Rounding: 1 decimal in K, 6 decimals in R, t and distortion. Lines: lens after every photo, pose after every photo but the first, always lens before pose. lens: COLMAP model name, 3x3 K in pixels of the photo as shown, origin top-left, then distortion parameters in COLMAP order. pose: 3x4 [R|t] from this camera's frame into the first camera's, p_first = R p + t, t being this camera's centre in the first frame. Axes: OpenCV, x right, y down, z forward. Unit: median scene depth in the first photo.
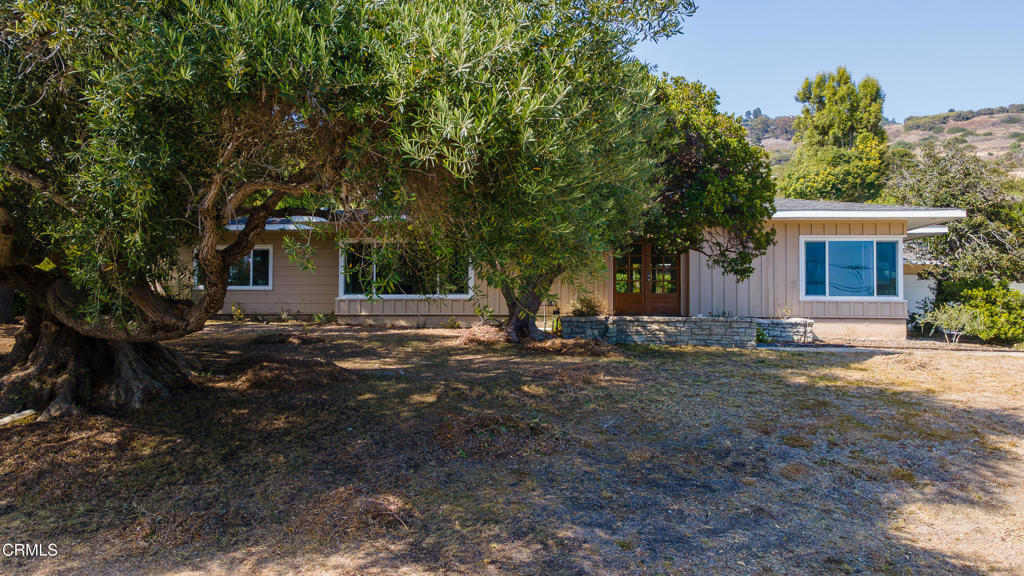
lens RADIAL K [[732.4, 0, 506.7], [0, 732.4, 288.9], [0, 0, 1]] dist [0.052583, -0.004230]
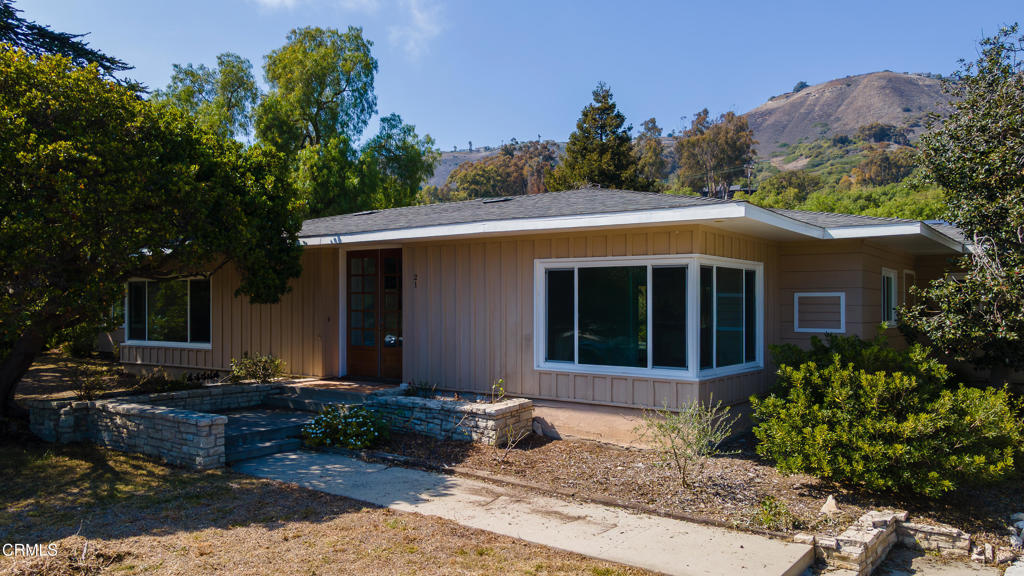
lens RADIAL K [[732.4, 0, 506.7], [0, 732.4, 288.9], [0, 0, 1]] dist [0.052583, -0.004230]
pose [[0.844627, -0.016218, -0.535110, 0.693913], [0.019341, 0.999813, 0.000226, -0.049627], [0.535006, -0.010541, 0.844783, 0.492483]]
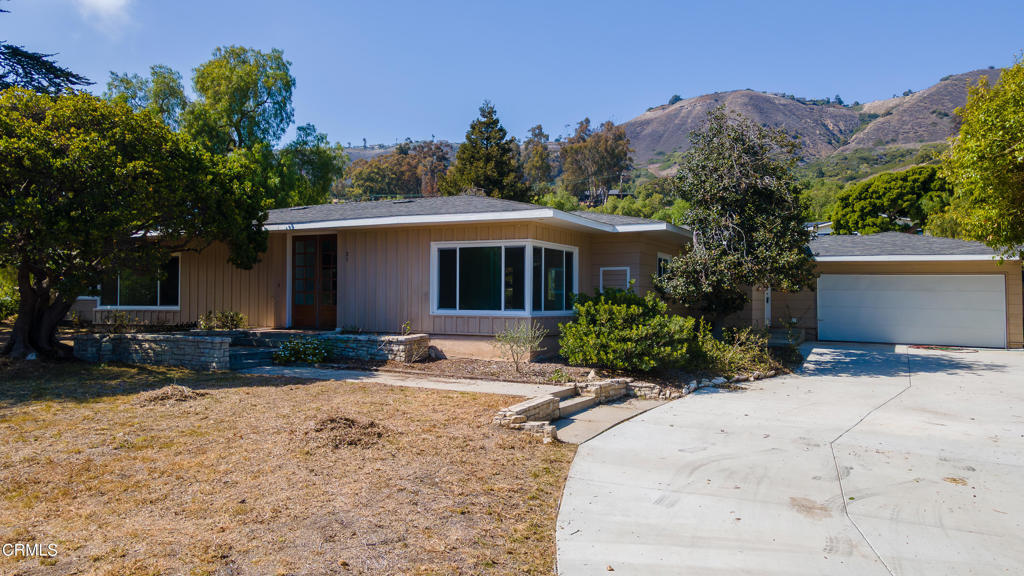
lens RADIAL K [[732.4, 0, 506.7], [0, 732.4, 288.9], [0, 0, 1]] dist [0.052583, -0.004230]
pose [[0.913519, -0.009039, -0.406695, 0.844750], [0.012089, 0.999915, 0.004930, -0.019163], [0.406616, -0.009420, 0.913551, 0.224592]]
